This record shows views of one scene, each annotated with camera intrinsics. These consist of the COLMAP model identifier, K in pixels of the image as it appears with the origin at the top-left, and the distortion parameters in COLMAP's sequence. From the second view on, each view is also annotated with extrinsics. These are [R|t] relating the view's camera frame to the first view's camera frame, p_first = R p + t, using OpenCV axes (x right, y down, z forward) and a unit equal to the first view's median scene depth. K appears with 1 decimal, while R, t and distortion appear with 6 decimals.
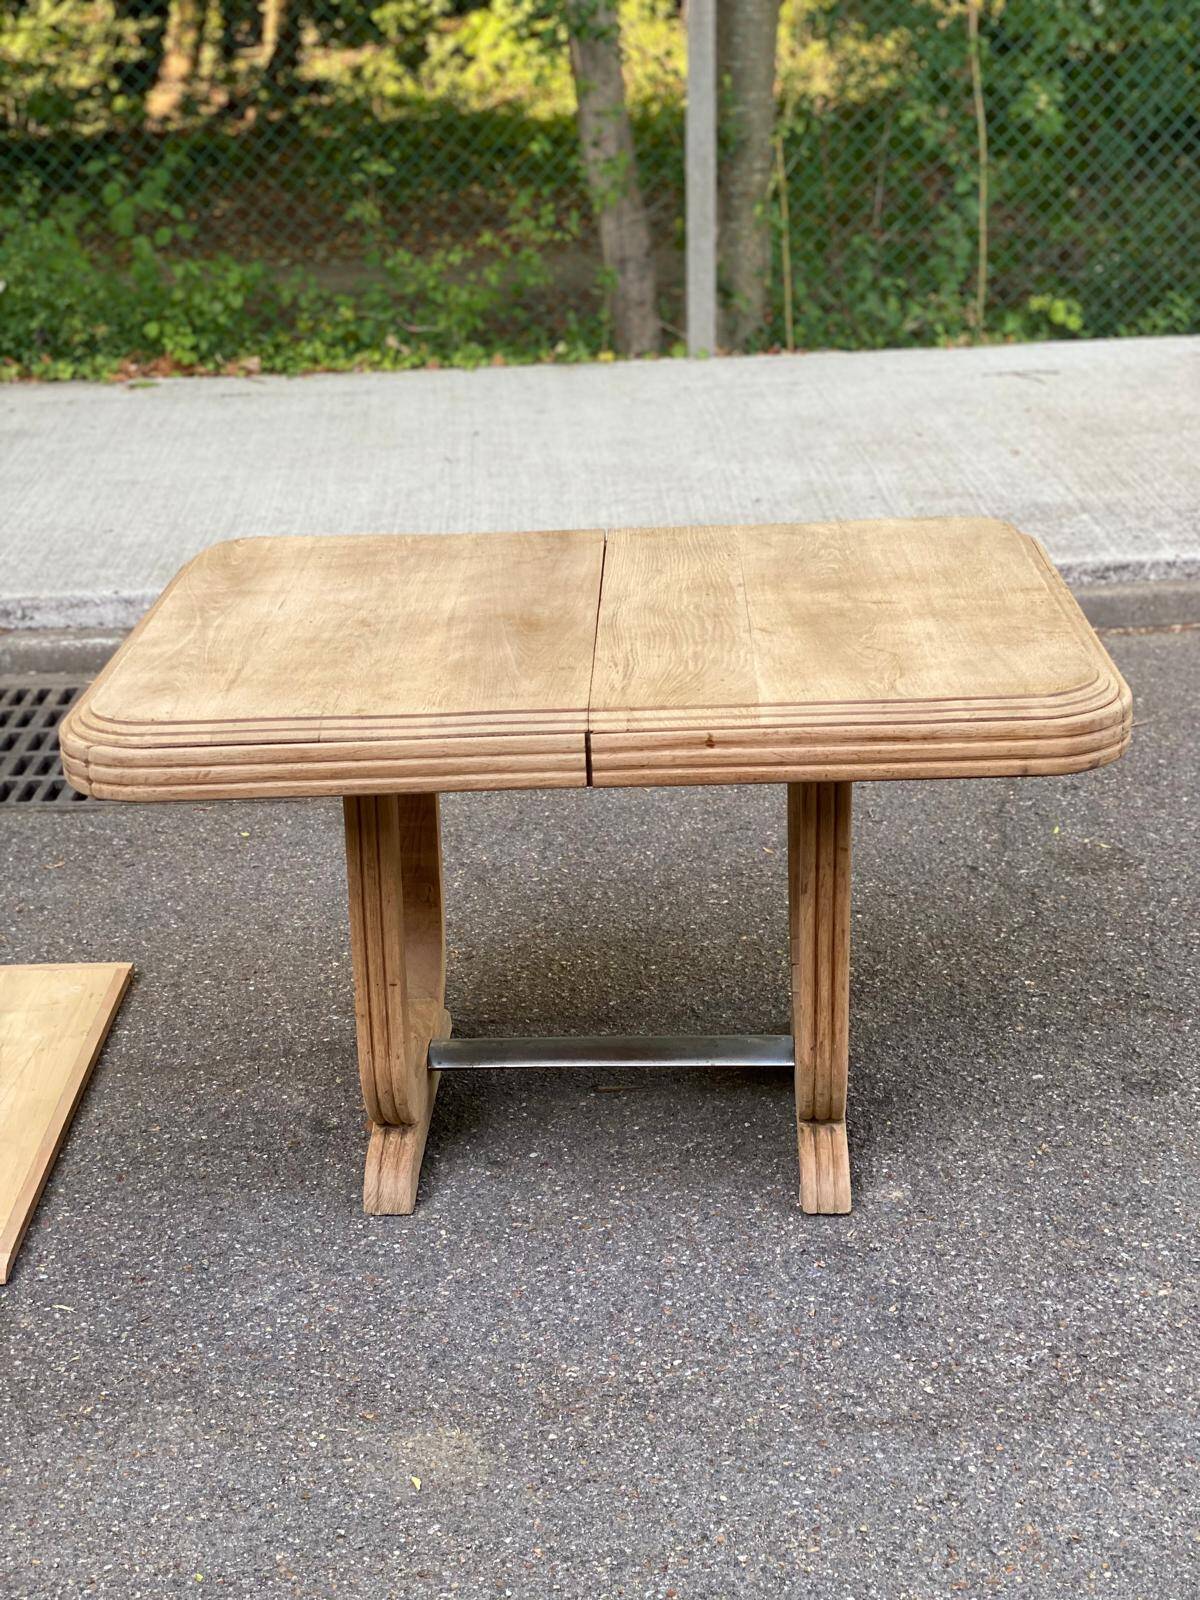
lens RADIAL K [[2390.8, 0, 600.0], [0, 2390.8, 800.0], [0, 0, 1]] dist [0.219390, -0.625104]
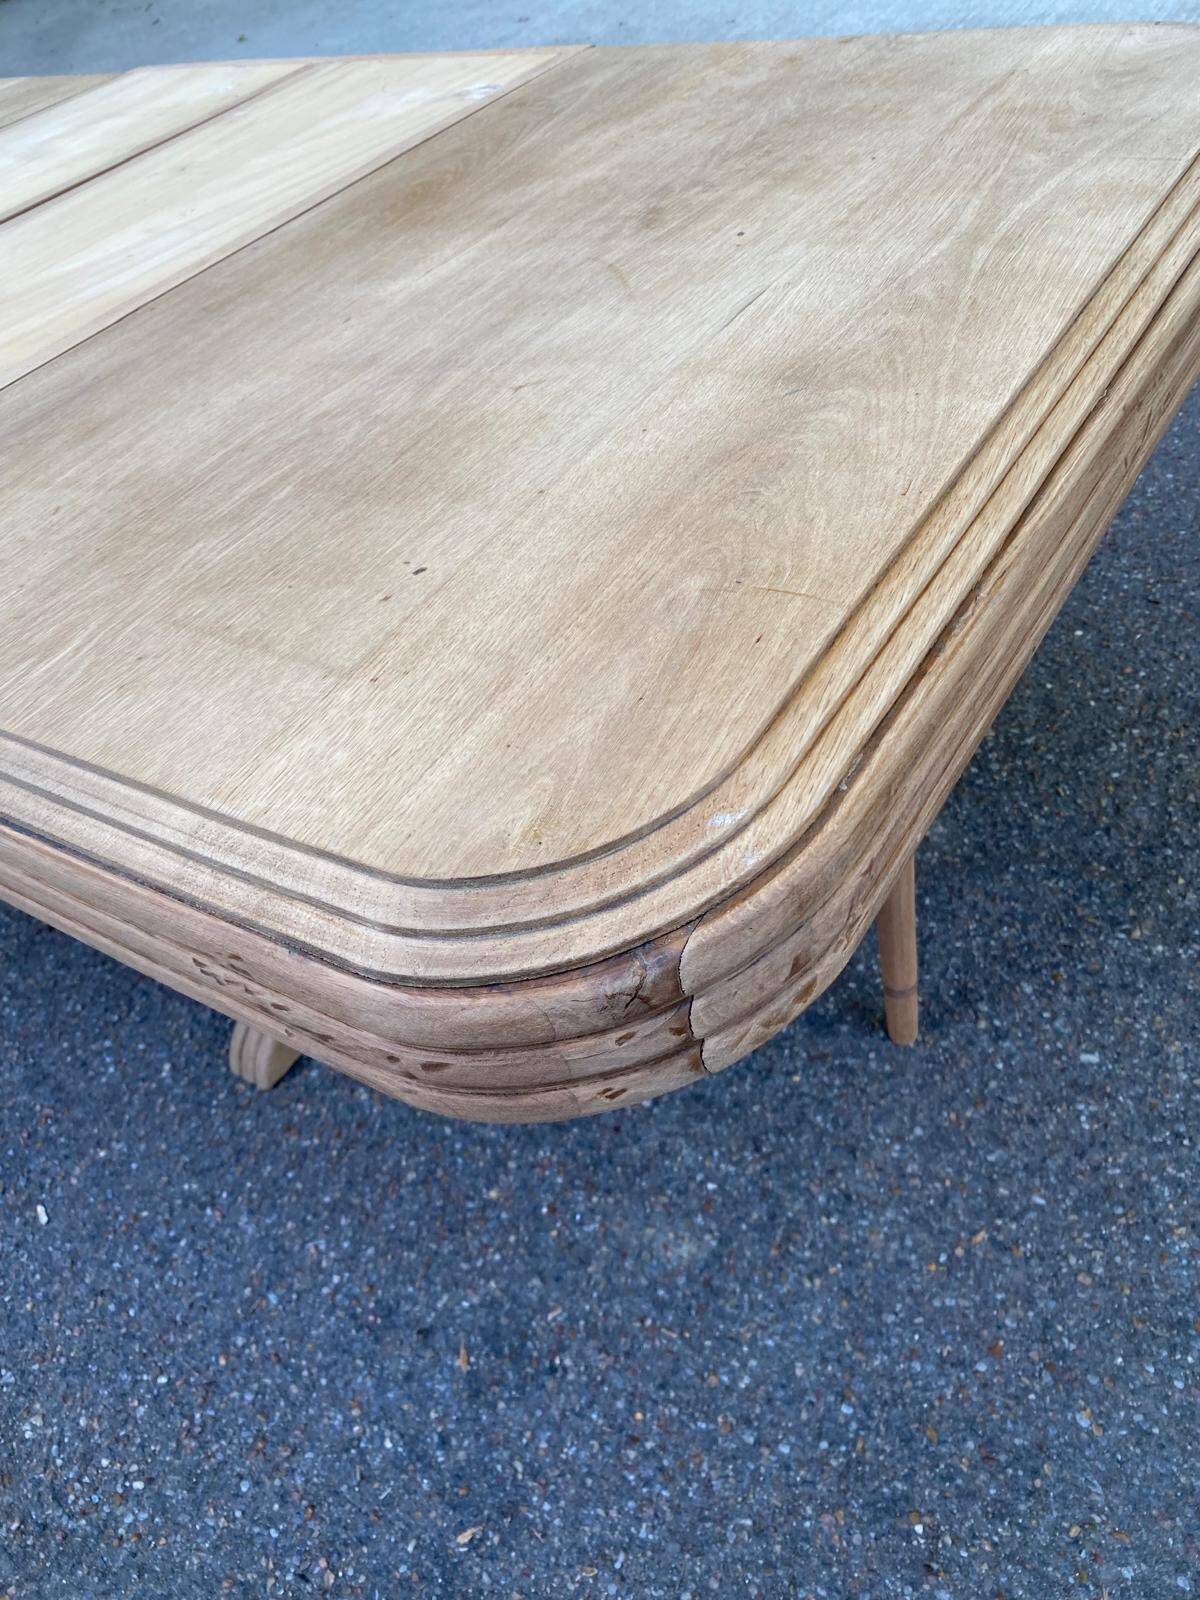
lens RADIAL K [[1229.1, 0, 593.8], [0, 1229.1, 799.2], [0, 0, 1]] dist [0.006093, -0.008901]
pose [[0.834544, 0.274504, -0.477686, 0.192982], [-0.030951, 0.889026, 0.456810, -0.081944], [0.550071, -0.366443, 0.750427, 0.660056]]
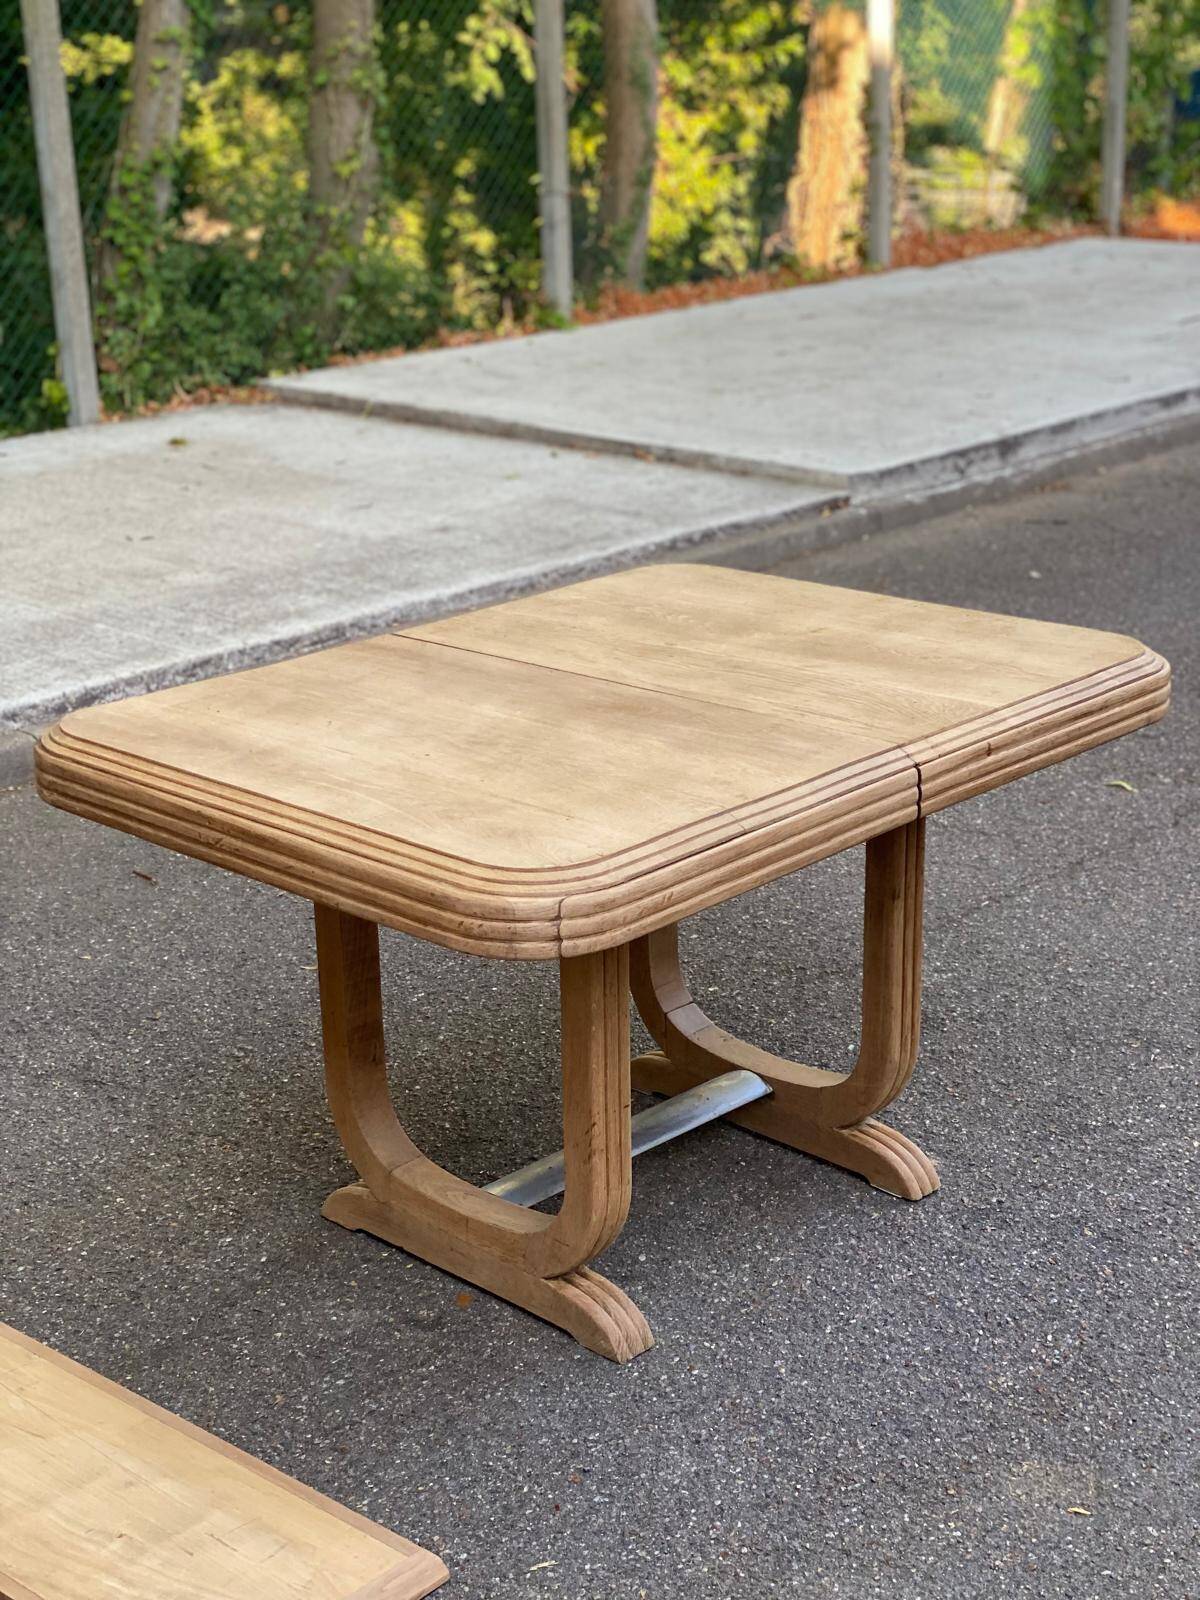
lens RADIAL K [[2390.8, 0, 600.0], [0, 2390.8, 800.0], [0, 0, 1]] dist [0.219390, -0.625104]
pose [[0.677762, -0.213336, 0.703652, -0.598368], [0.253362, 0.966136, 0.048877, -0.071559], [-0.690251, 0.145151, 0.708862, 0.262397]]
